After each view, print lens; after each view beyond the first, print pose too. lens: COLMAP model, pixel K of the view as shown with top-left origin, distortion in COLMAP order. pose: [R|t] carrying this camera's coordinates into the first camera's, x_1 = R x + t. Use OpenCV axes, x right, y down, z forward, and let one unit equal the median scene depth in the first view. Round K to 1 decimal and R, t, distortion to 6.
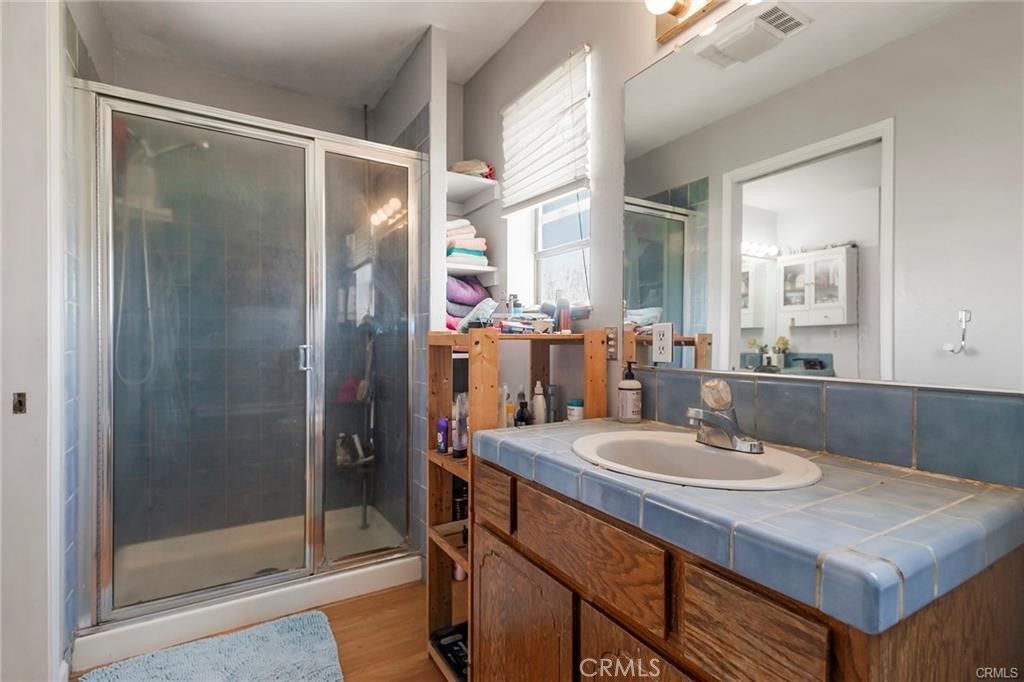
lens RADIAL K [[485.4, 0, 512.4], [0, 485.4, 343.3], [0, 0, 1]] dist [0.008760, 0.000985]
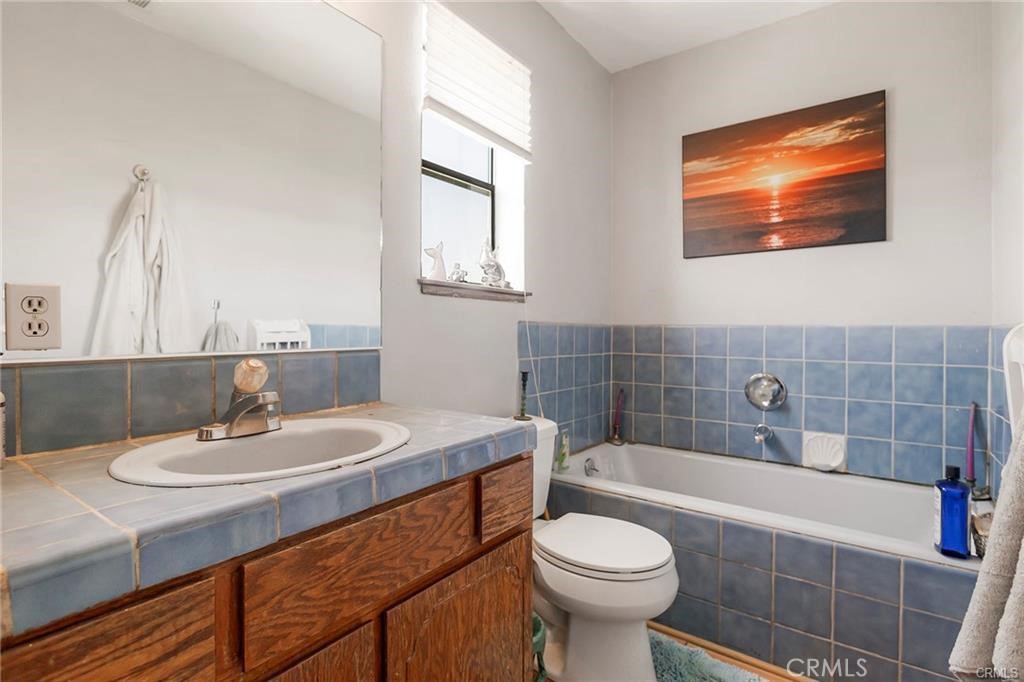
lens RADIAL K [[485.4, 0, 513.5], [0, 485.4, 336.5], [0, 0, 1]] dist [0.008760, 0.000985]
pose [[-0.390811, -0.018310, 0.920289, -0.756800], [0.000268, 0.999800, 0.020006, 0.019462], [-0.920471, 0.008065, -0.390728, 1.164649]]
